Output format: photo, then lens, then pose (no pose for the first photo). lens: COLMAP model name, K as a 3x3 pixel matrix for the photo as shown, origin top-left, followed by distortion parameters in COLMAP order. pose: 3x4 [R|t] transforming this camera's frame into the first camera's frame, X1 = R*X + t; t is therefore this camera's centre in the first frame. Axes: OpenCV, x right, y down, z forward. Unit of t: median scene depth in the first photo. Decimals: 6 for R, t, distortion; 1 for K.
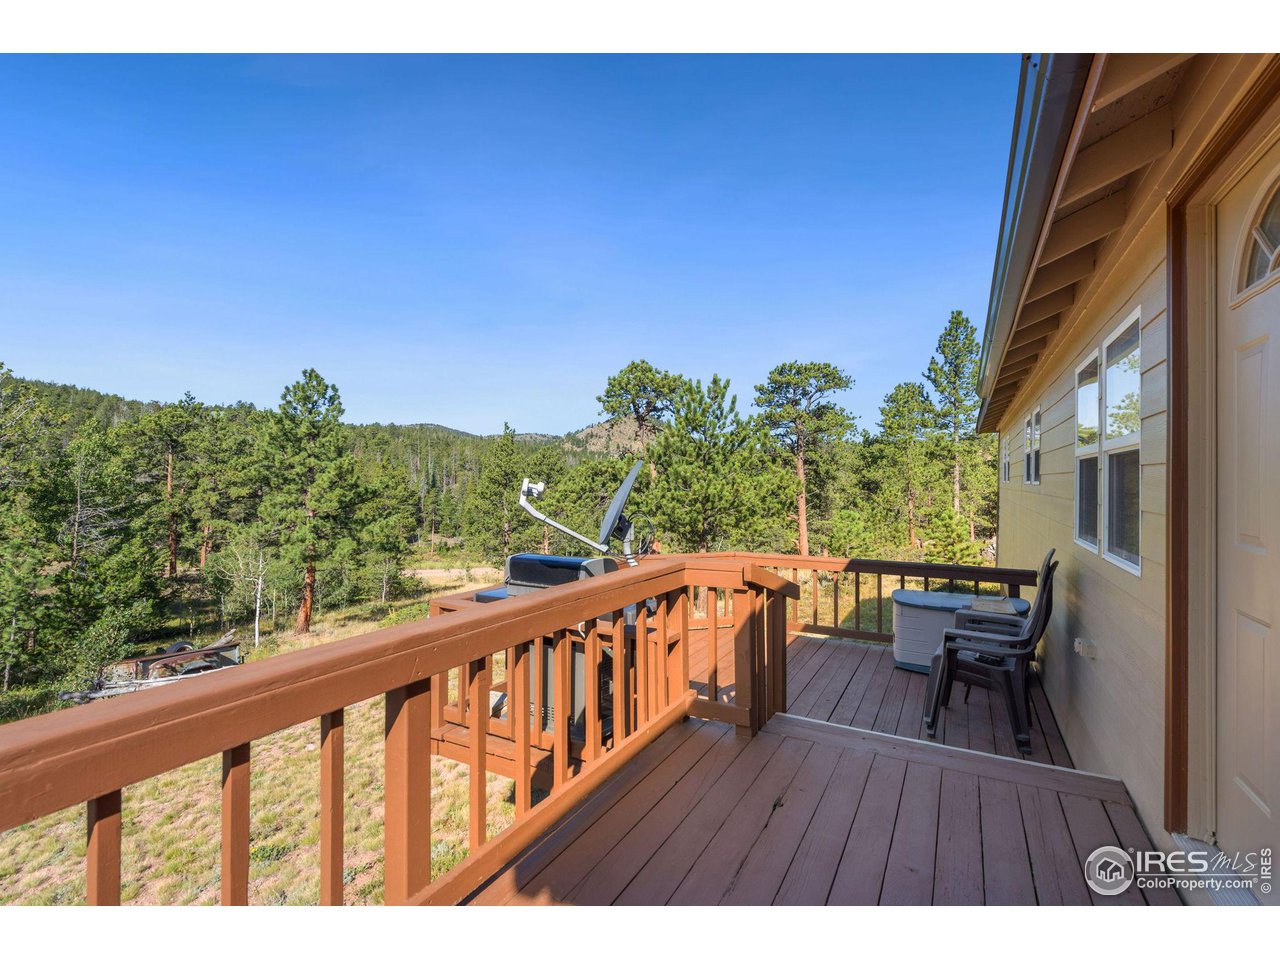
lens RADIAL K [[585.7, 0, 640.0], [0, 585.7, 480.0], [0, 0, 1]] dist [-0.000093, -0.000001]
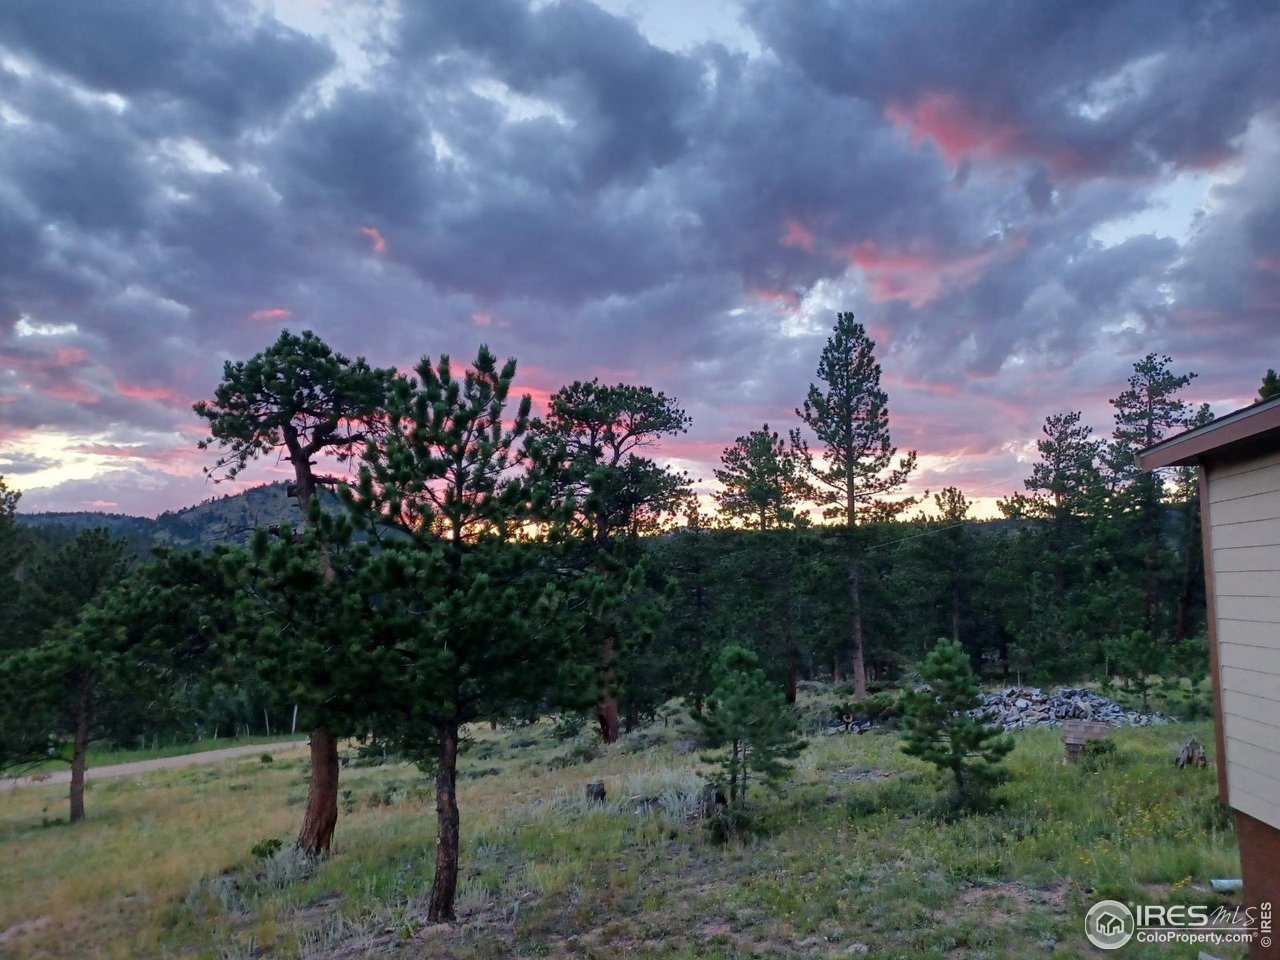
lens RADIAL K [[874.9, 0, 642.0], [0, 874.9, 502.7], [0, 0, 1]] dist [0.001119, -0.000243]
pose [[0.932232, 0.020406, 0.361285, 0.003411], [0.016683, 0.994923, -0.099245, 0.002909], [-0.361476, 0.098546, 0.927159, 0.266297]]
